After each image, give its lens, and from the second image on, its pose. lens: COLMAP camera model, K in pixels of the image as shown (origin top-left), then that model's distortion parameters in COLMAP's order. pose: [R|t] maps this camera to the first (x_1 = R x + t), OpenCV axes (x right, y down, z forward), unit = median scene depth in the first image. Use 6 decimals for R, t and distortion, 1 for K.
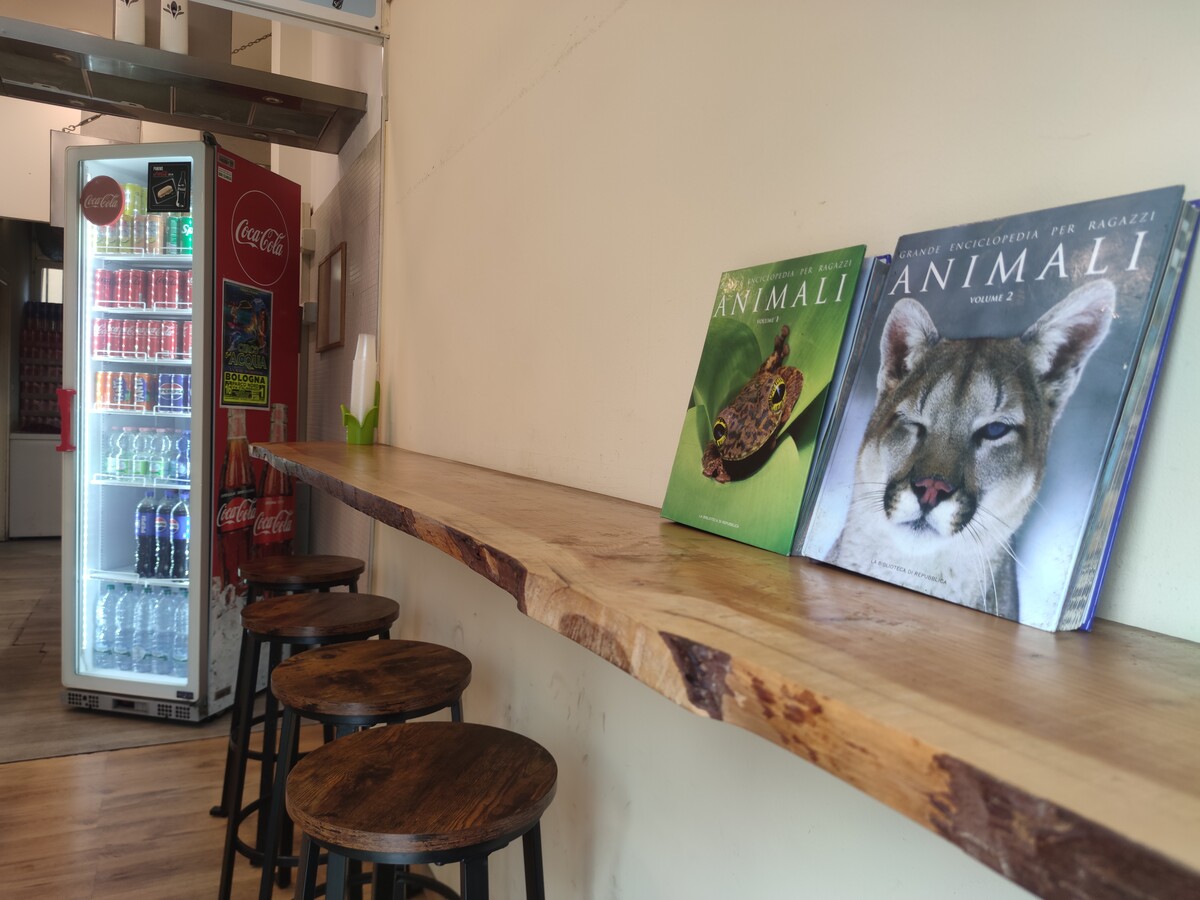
lens RADIAL K [[843.4, 0, 603.0], [0, 843.4, 449.8], [0, 0, 1]] dist [0.082289, -0.093140]
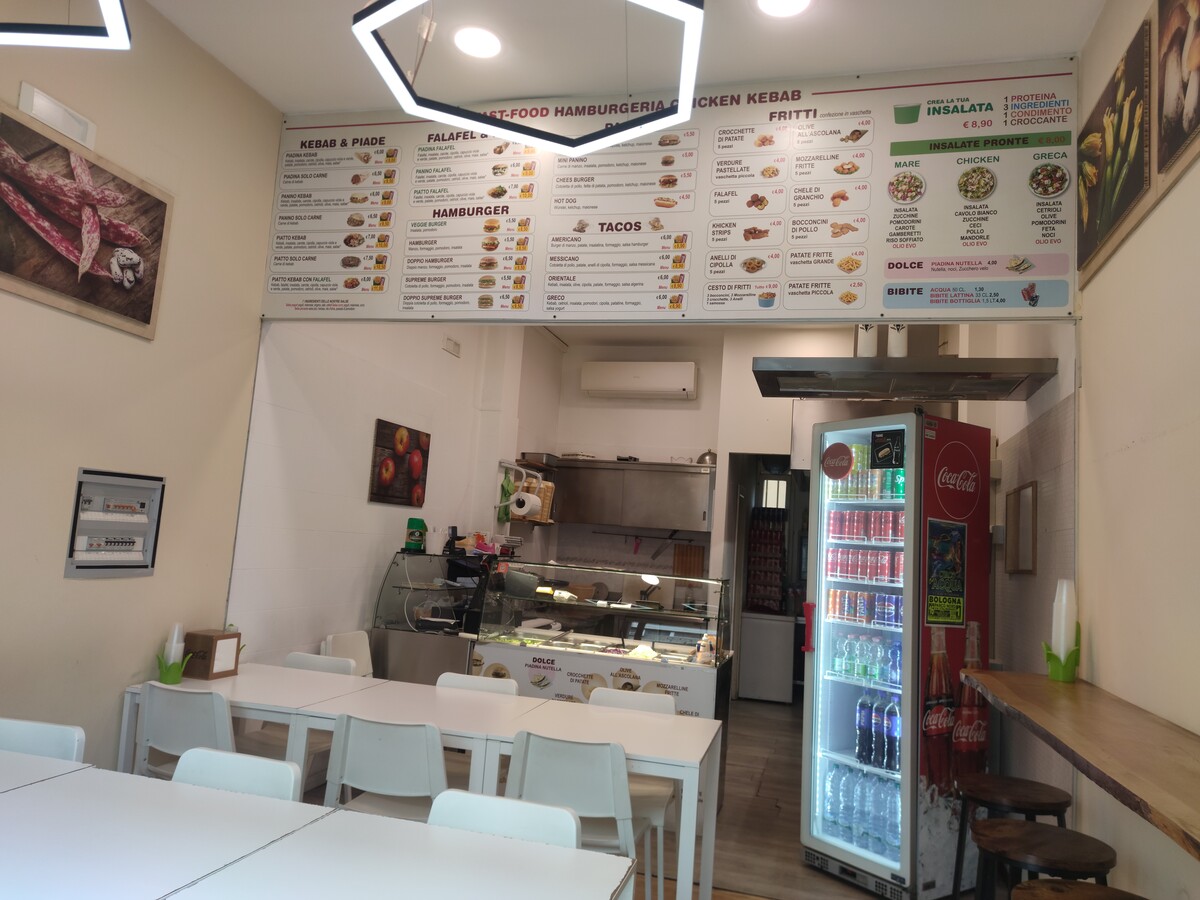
lens RADIAL K [[843.4, 0, 603.0], [0, 843.4, 449.8], [0, 0, 1]] dist [0.082289, -0.093140]
pose [[0.745006, -0.065108, -0.663872, 0.021251], [-0.065436, 0.983292, -0.169868, -0.058100], [0.663840, 0.169993, 0.728298, -0.198755]]
